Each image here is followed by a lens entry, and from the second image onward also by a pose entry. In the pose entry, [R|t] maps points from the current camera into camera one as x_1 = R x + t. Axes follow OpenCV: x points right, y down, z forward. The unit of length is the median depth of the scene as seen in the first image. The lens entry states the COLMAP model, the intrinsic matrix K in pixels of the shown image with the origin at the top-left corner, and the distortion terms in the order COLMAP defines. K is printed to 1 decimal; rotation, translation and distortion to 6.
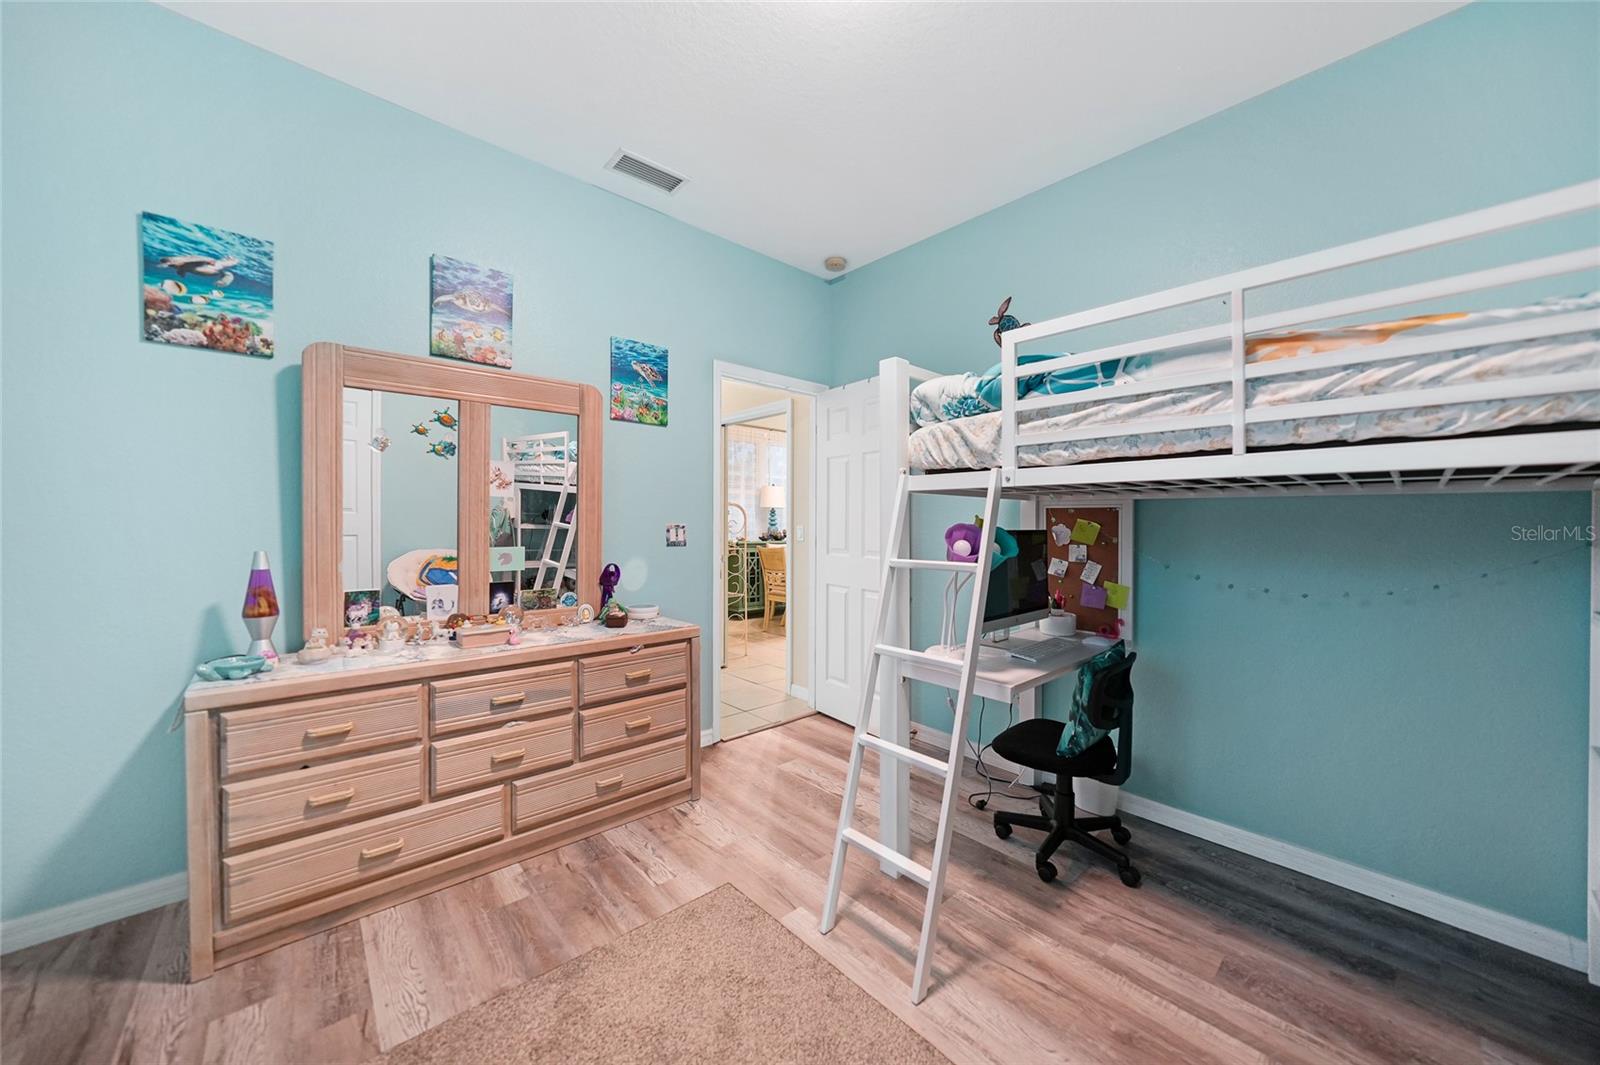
lens RADIAL K [[559.4, 0, 787.2], [0, 559.4, 527.8], [0, 0, 1]] dist [0.001146, -0.001097]
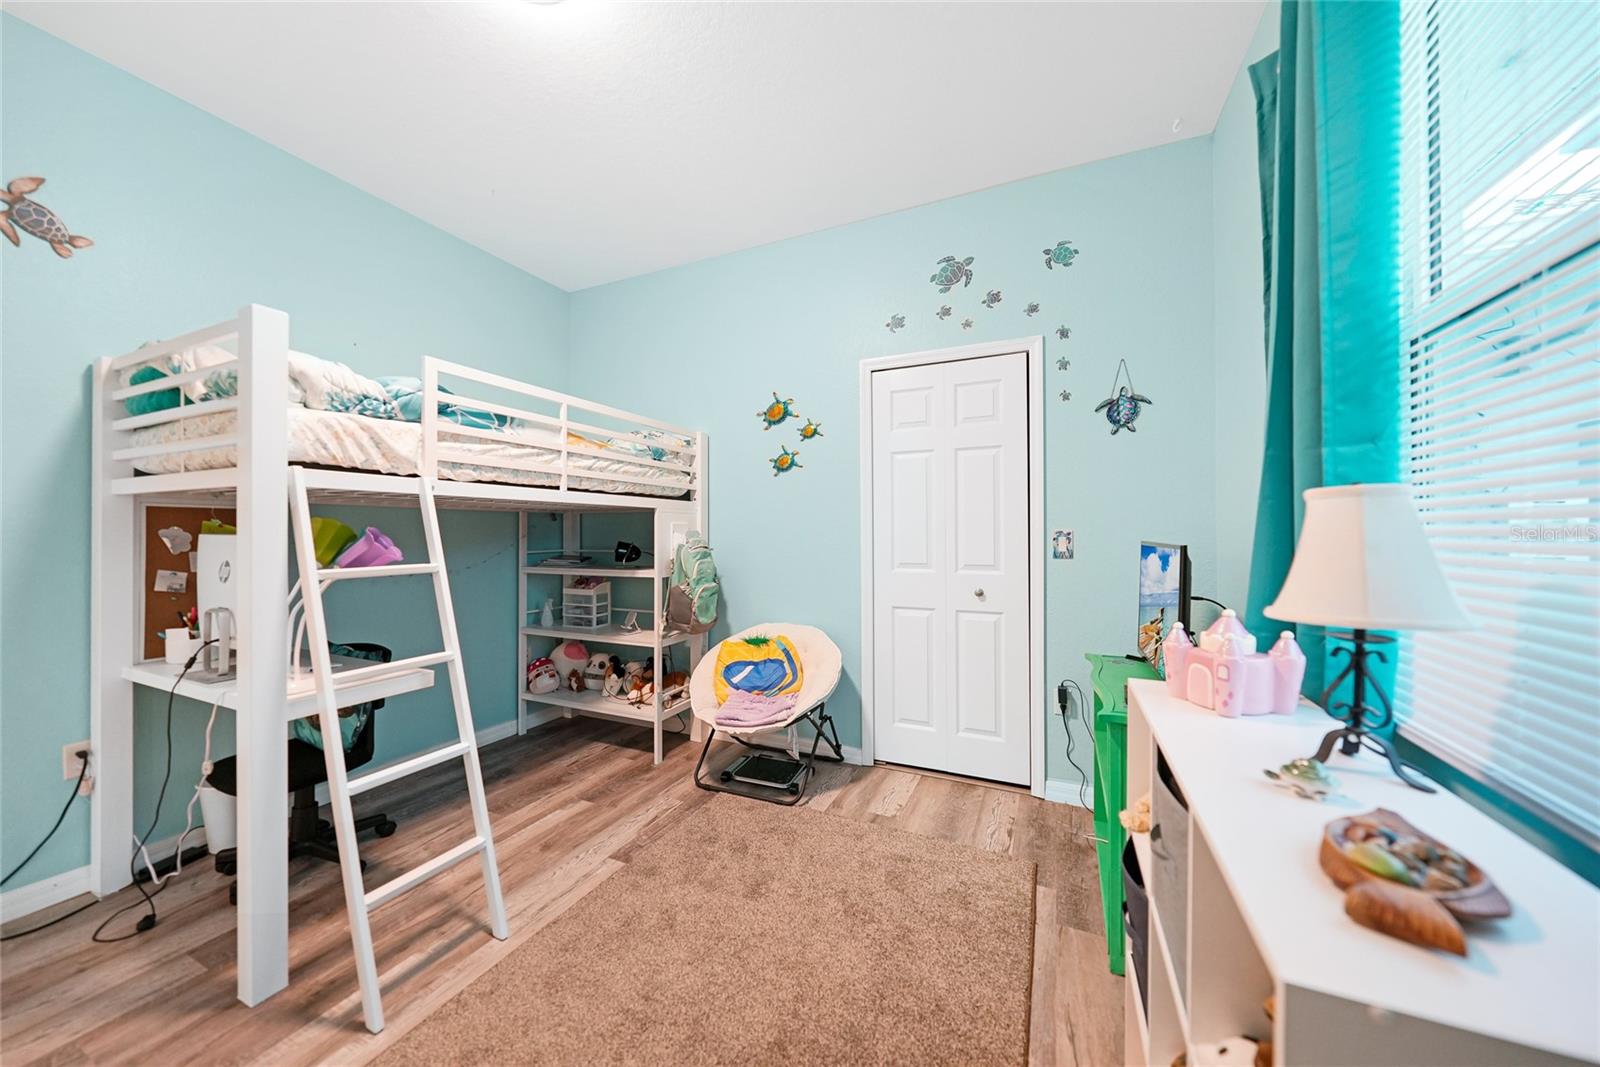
lens RADIAL K [[559.4, 0, 792.8], [0, 559.4, 529.0], [0, 0, 1]] dist [0.001146, -0.001097]
pose [[-0.371860, -0.000922, 0.928288, -1.017116], [0.009280, 0.999946, 0.004711, -0.003262], [-0.928242, 0.010366, -0.371832, 0.819765]]
